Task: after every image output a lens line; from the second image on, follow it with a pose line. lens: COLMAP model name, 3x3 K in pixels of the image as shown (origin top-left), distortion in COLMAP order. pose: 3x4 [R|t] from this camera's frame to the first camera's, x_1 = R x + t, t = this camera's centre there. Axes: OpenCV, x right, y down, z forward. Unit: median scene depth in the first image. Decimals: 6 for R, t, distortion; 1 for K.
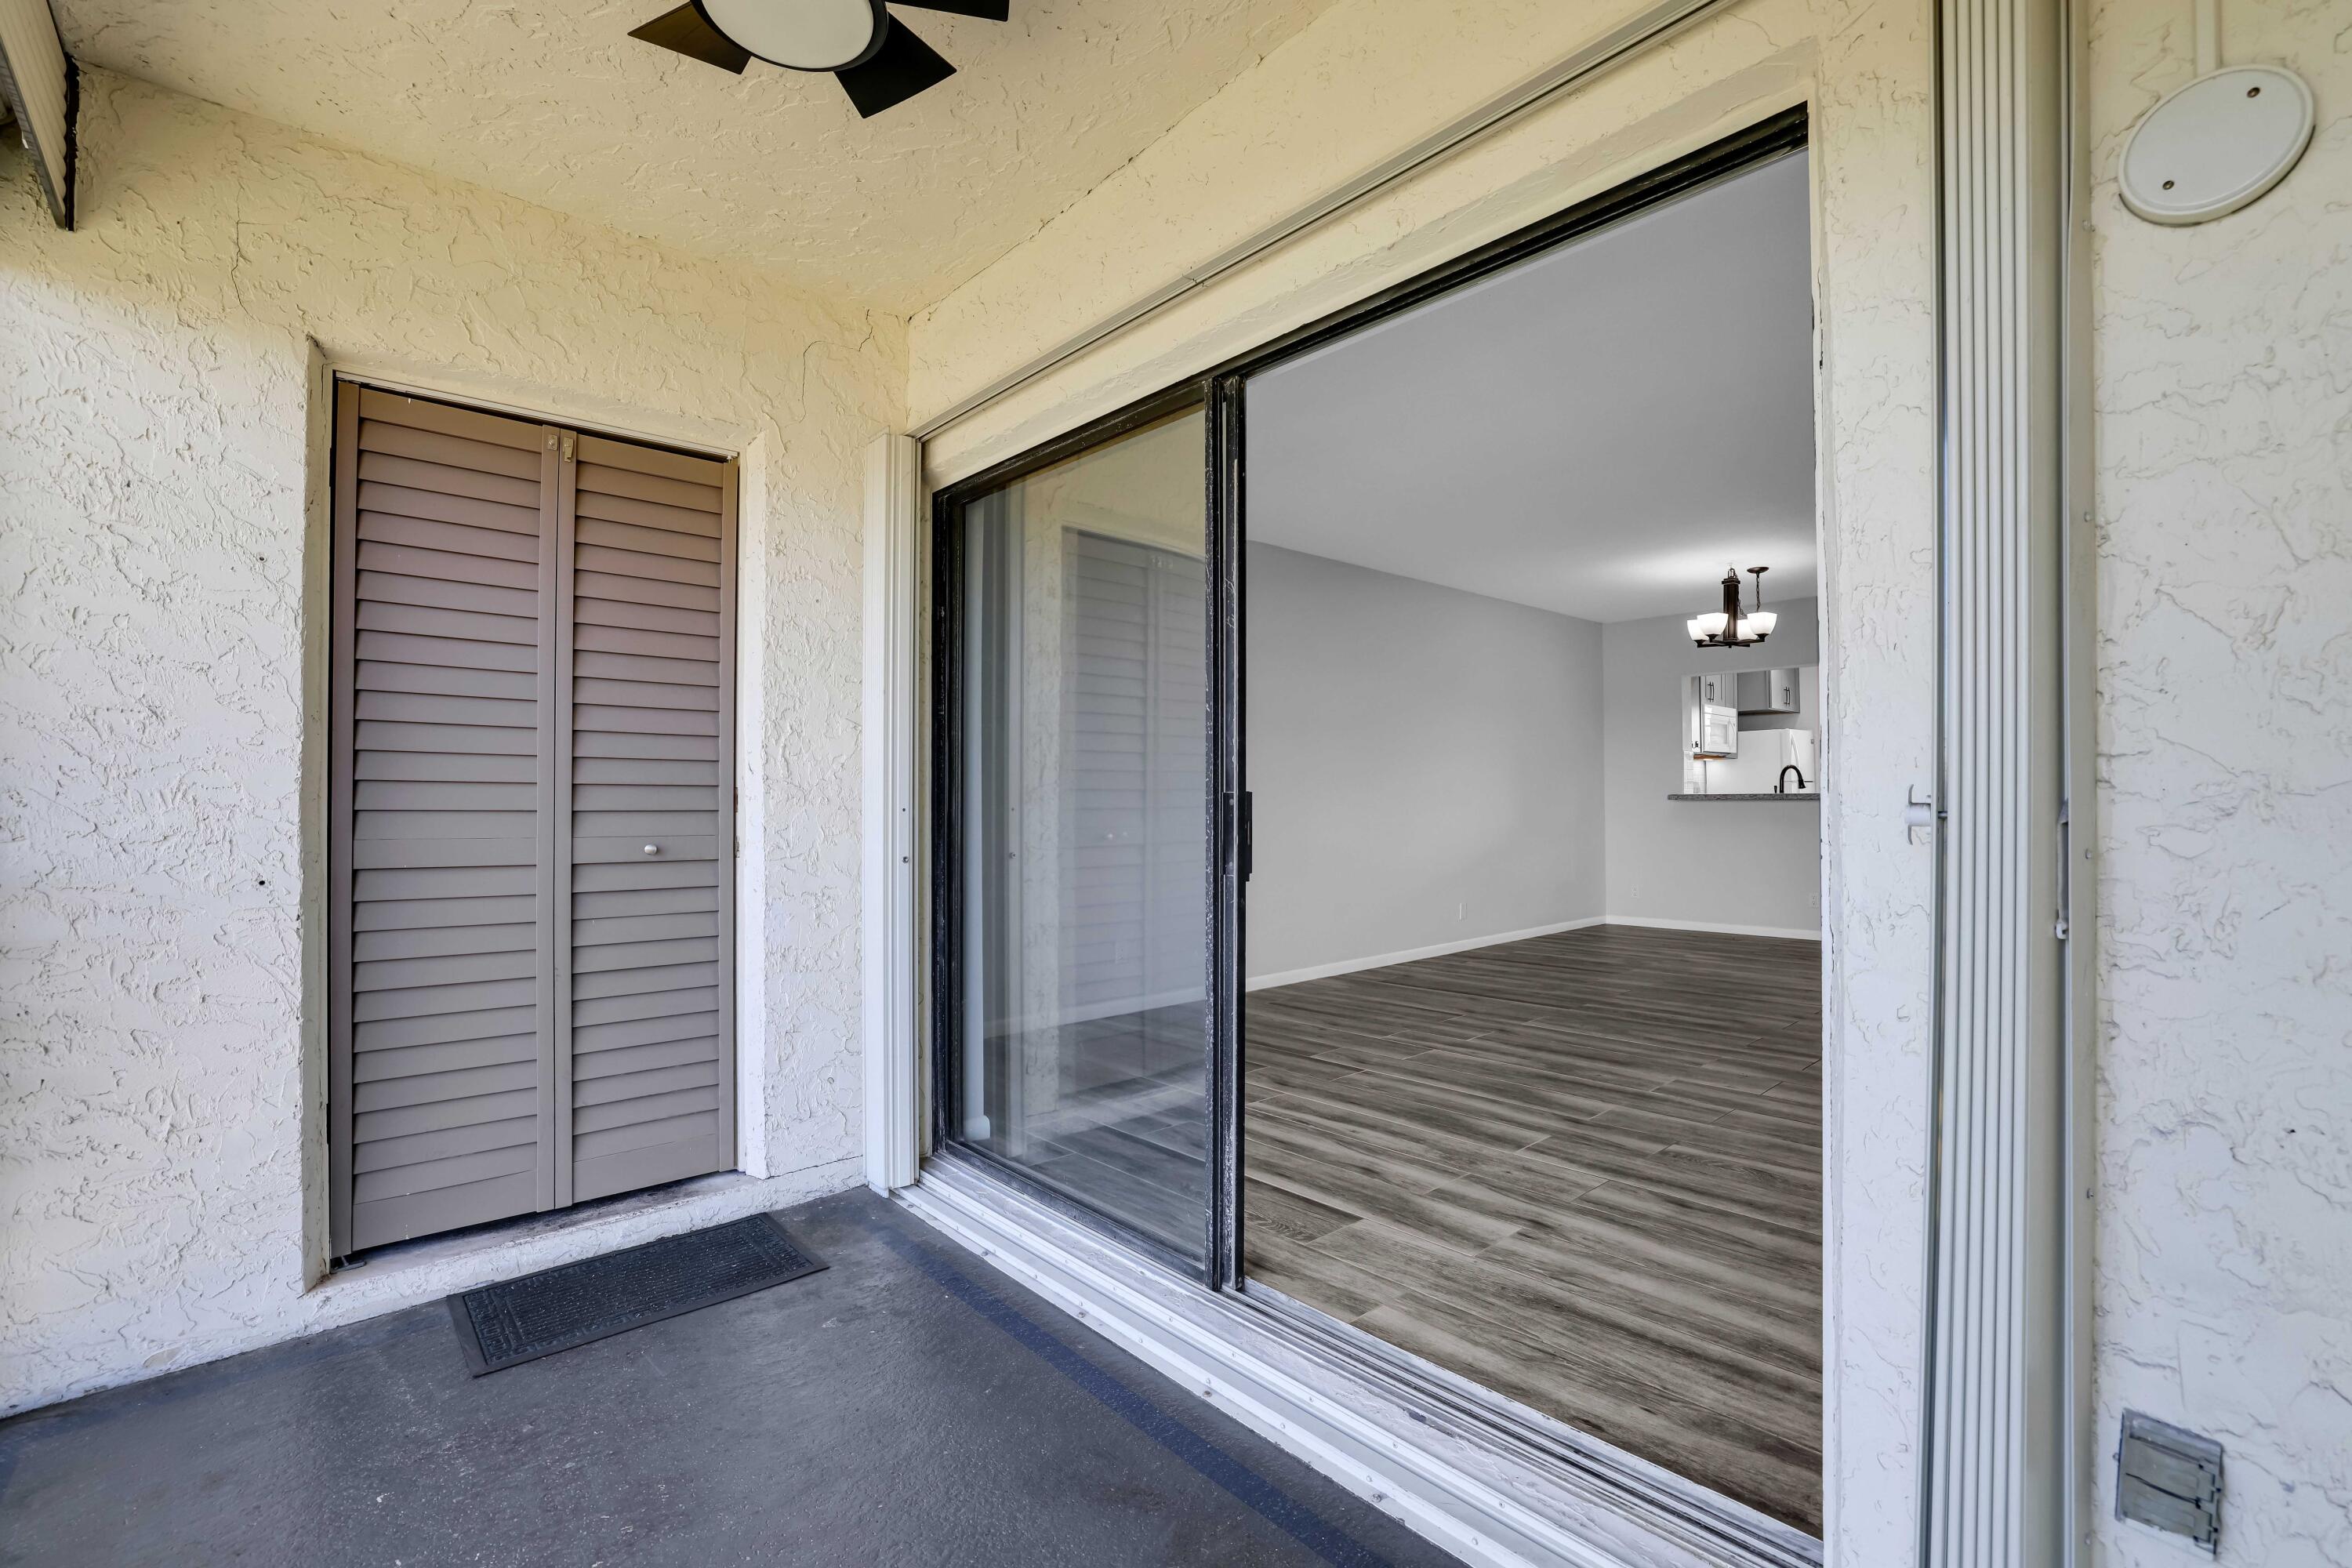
lens RADIAL K [[1027.2, 0, 1179.1], [0, 1027.2, 793.4], [0, 0, 1]] dist [-0.035768, 0.011847]
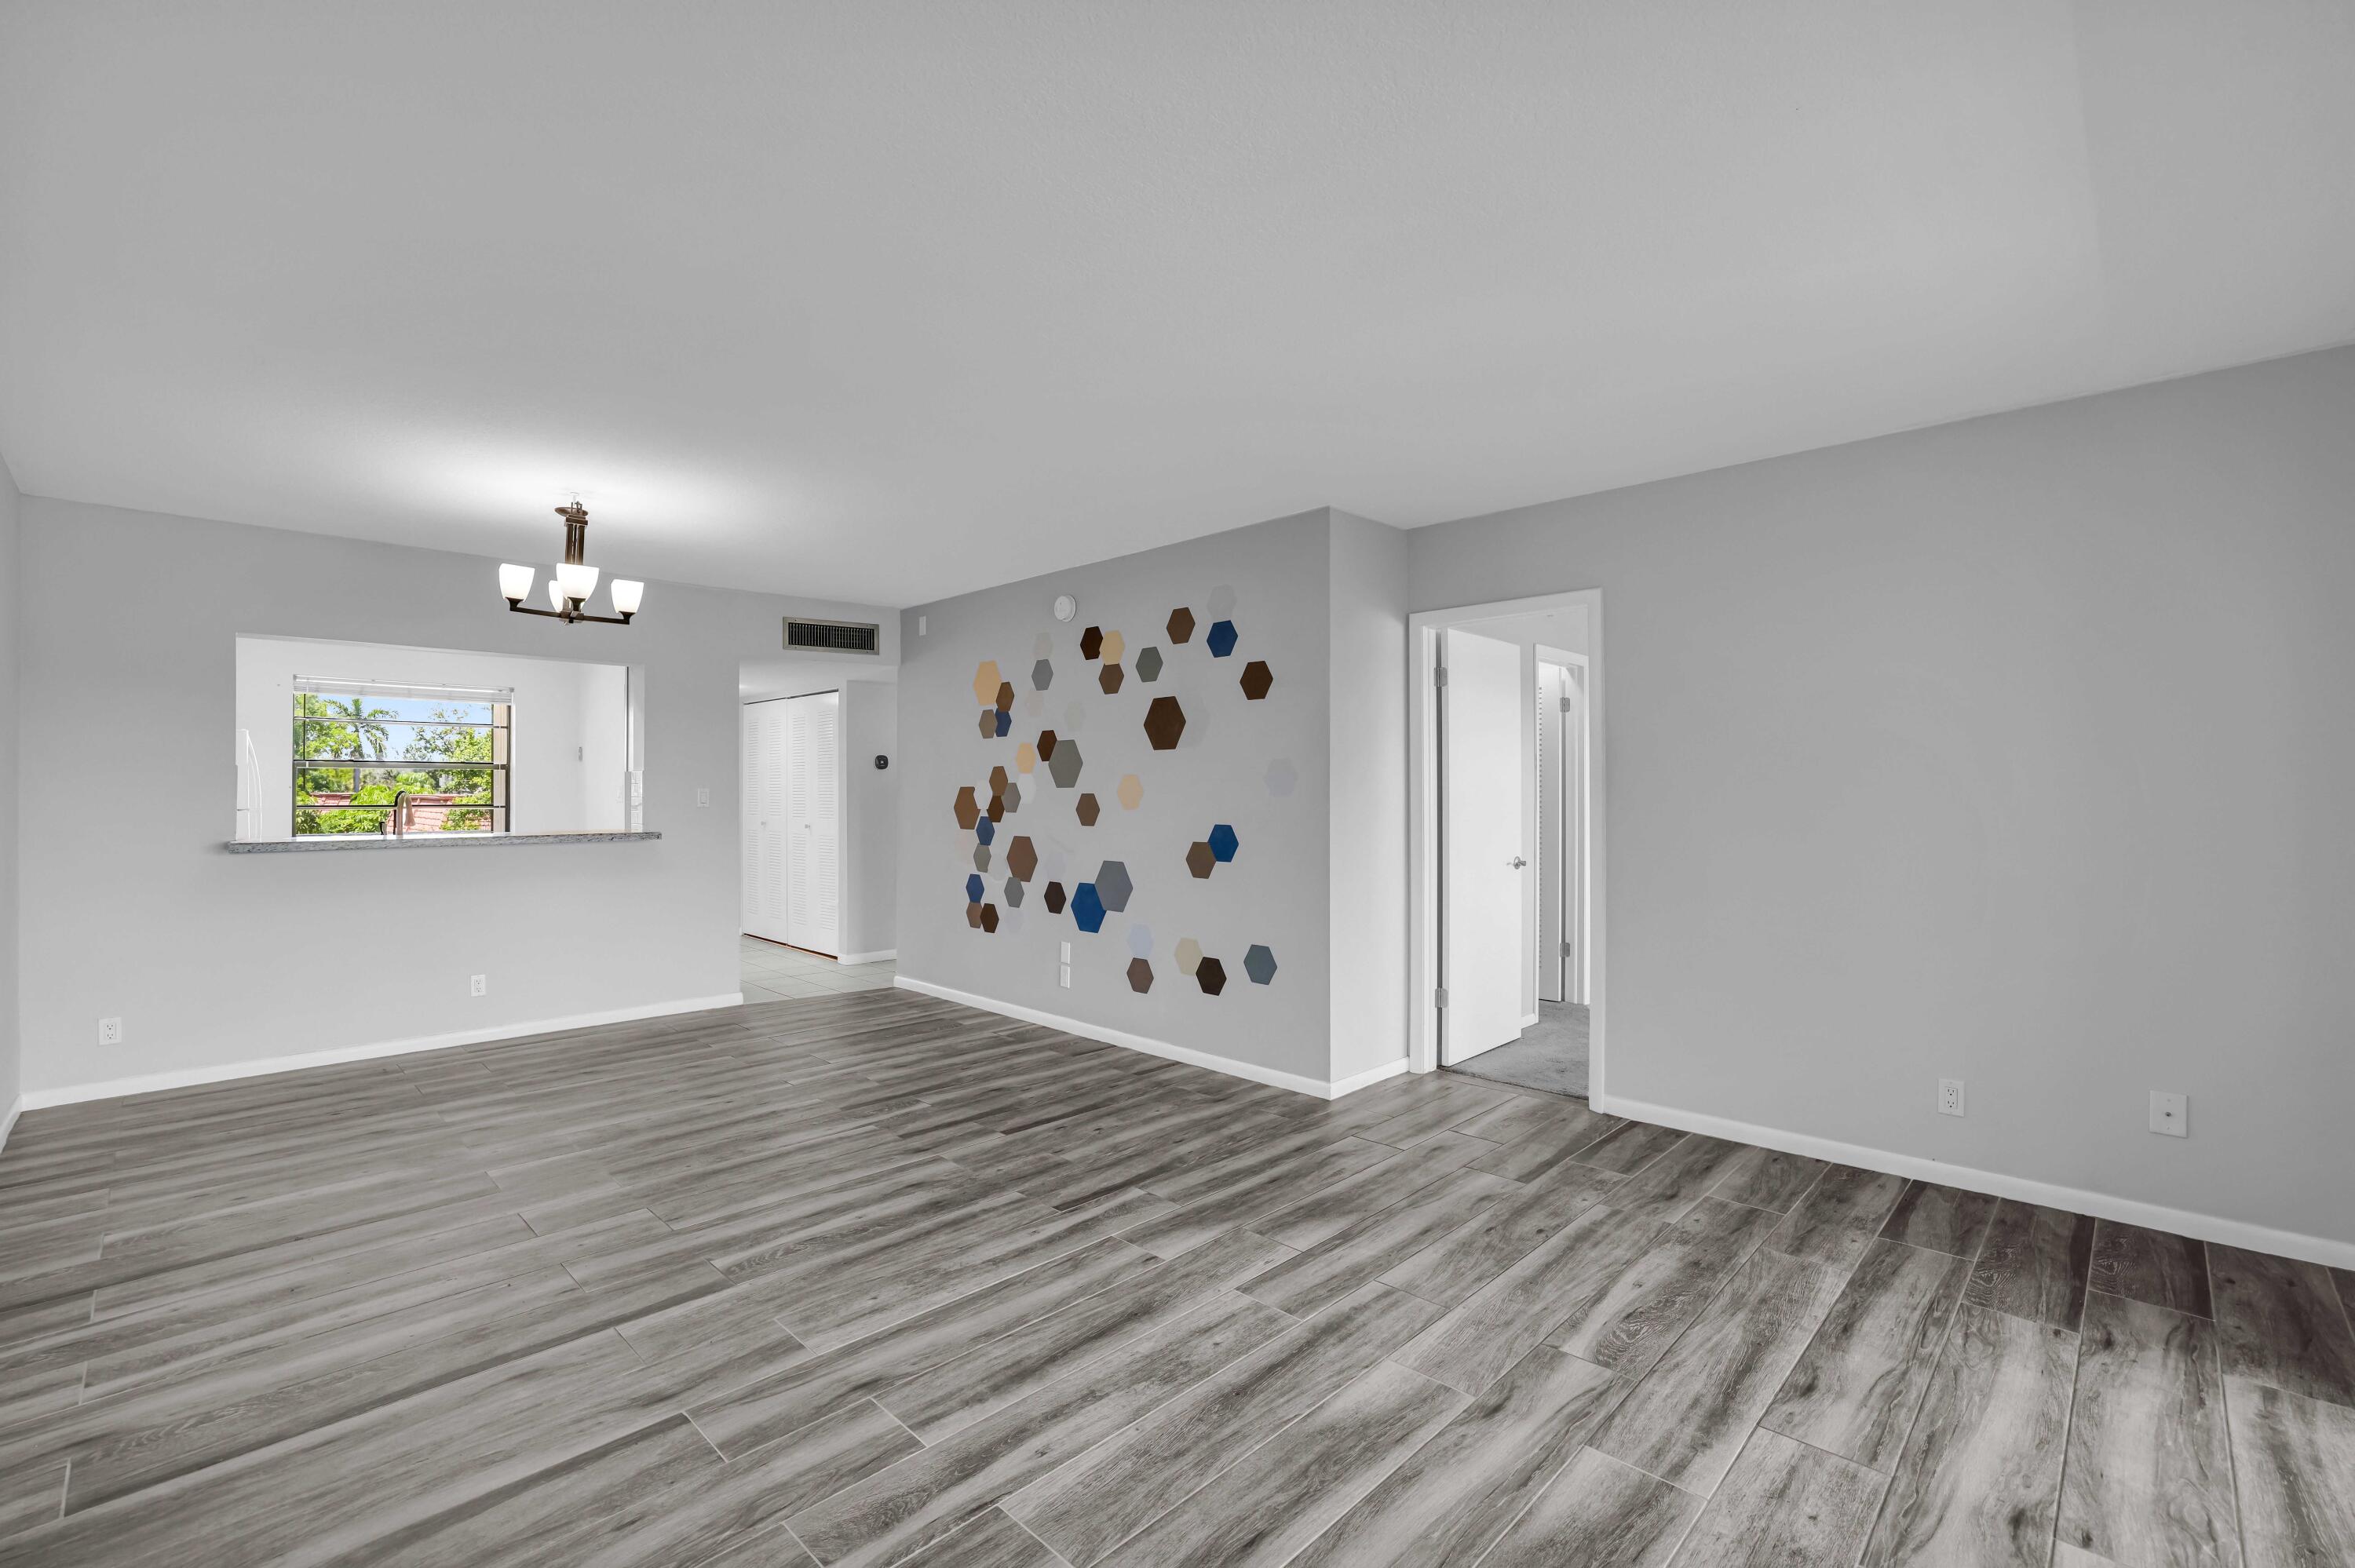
lens RADIAL K [[1041.1, 0, 1177.5], [0, 1041.1, 784.0], [0, 0, 1]] dist [-0.052684, 0.021449]
pose [[-0.058033, 0.005613, 0.998299, -0.142267], [0.000756, 0.999984, -0.005579, -0.039781], [-0.998314, 0.000431, -0.058037, 0.730342]]
